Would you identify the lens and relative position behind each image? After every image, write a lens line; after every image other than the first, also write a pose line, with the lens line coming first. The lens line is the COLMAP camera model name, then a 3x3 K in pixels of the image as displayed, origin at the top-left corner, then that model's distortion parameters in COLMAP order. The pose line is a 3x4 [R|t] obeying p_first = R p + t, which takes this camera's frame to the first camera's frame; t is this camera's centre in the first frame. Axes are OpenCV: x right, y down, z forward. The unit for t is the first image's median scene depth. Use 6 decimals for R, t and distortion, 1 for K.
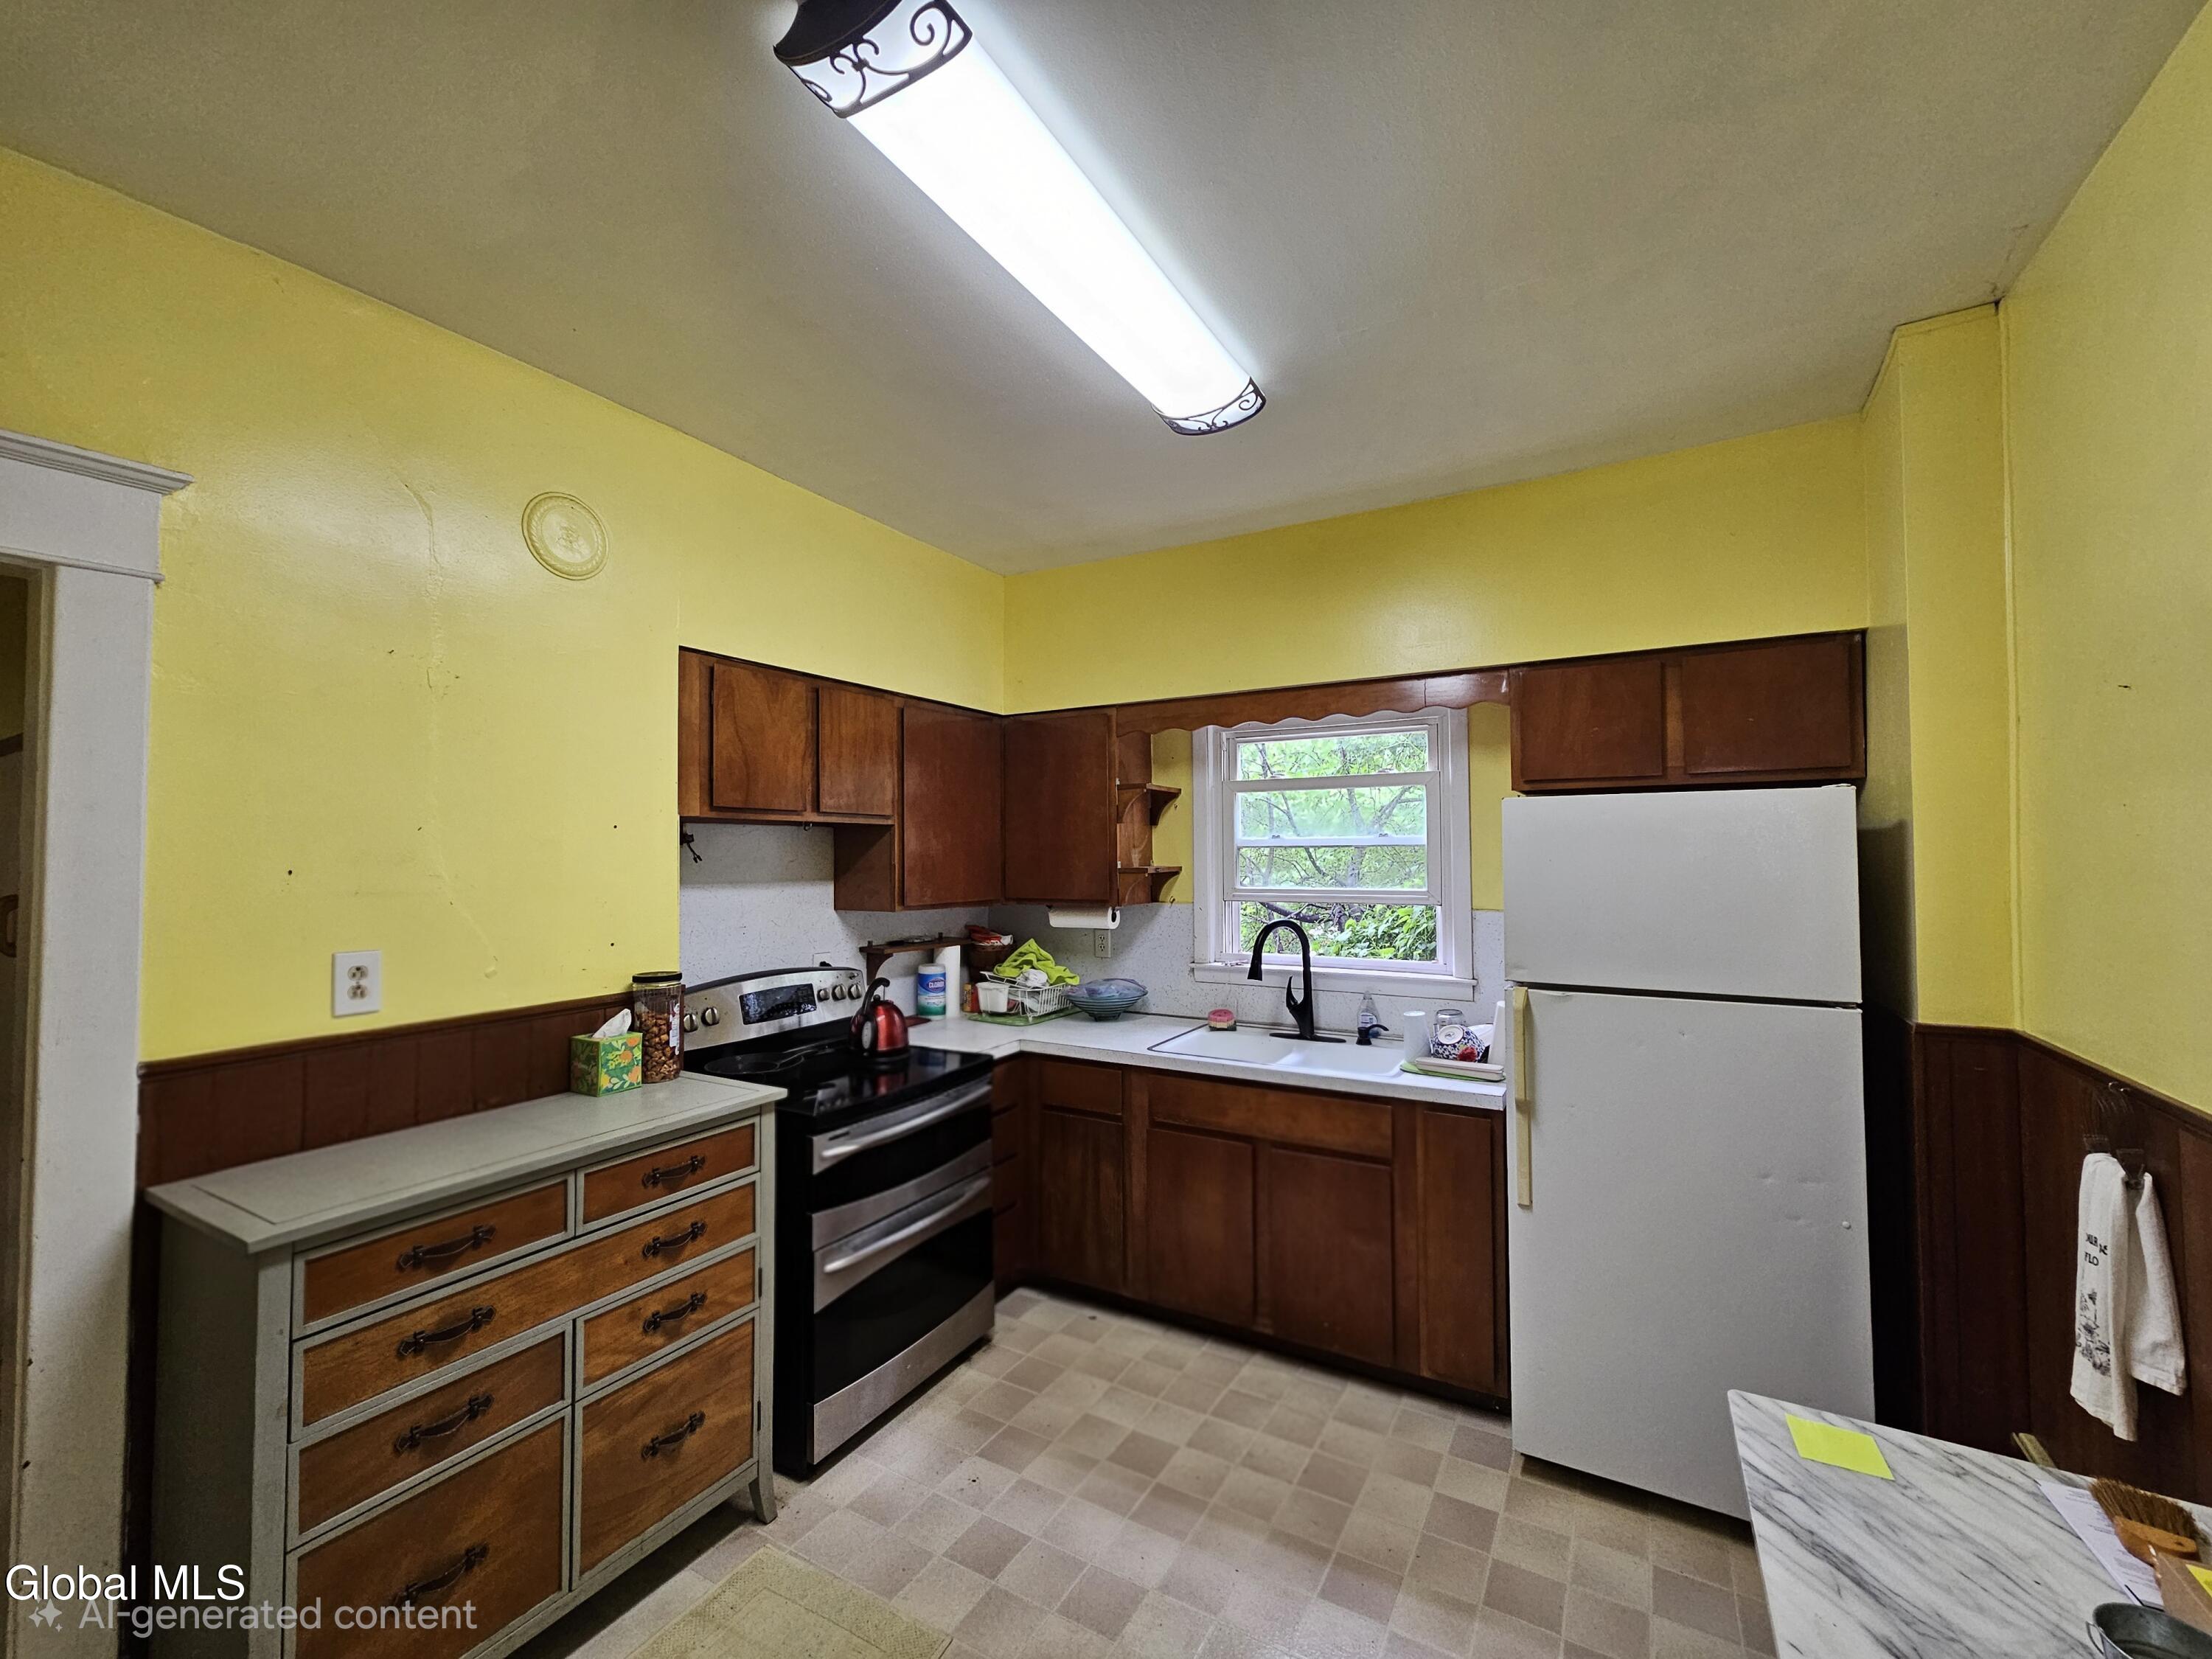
lens RADIAL K [[910.7, 0, 1108.9], [0, 910.7, 831.4], [0, 0, 1]] dist [0.002553, 0.000102]
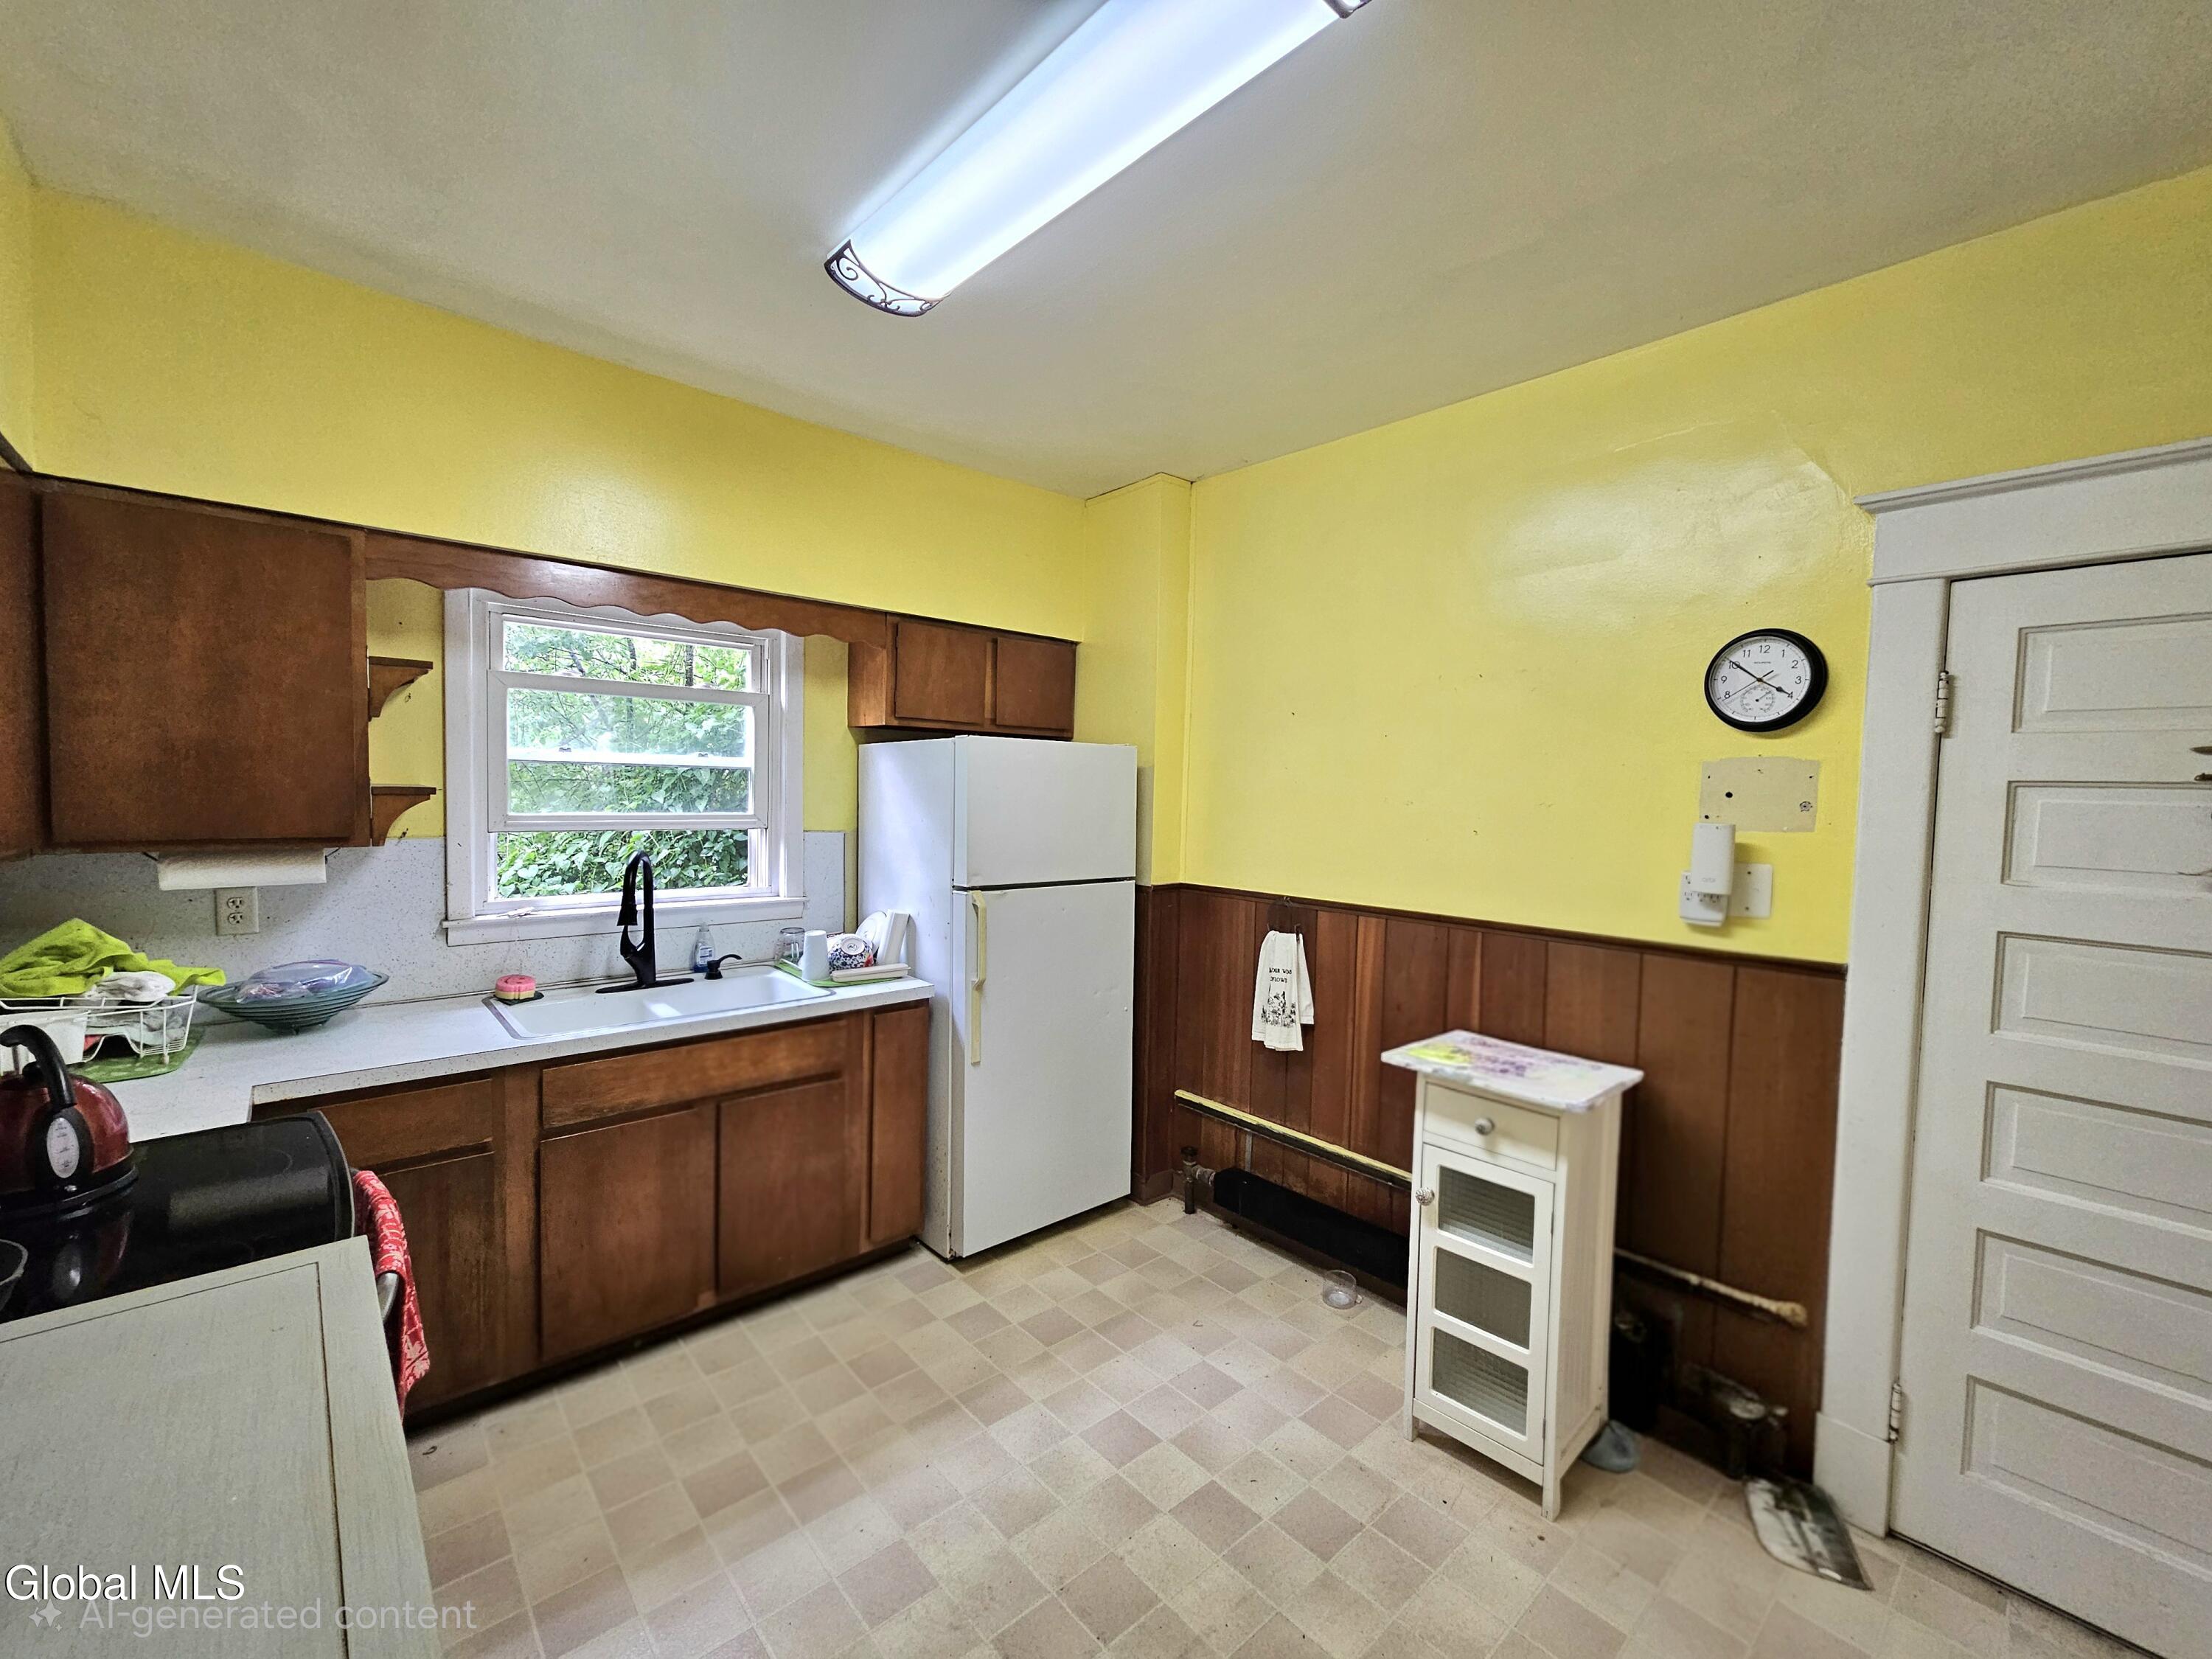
lens RADIAL K [[910.7, 0, 1109.9], [0, 910.7, 832.4], [0, 0, 1]] dist [0.002553, 0.000102]
pose [[0.310911, -0.036159, 0.949751, -0.539524], [-0.050160, 0.997259, 0.054388, 0.013075], [-0.949114, -0.064549, 0.308246, 0.372475]]
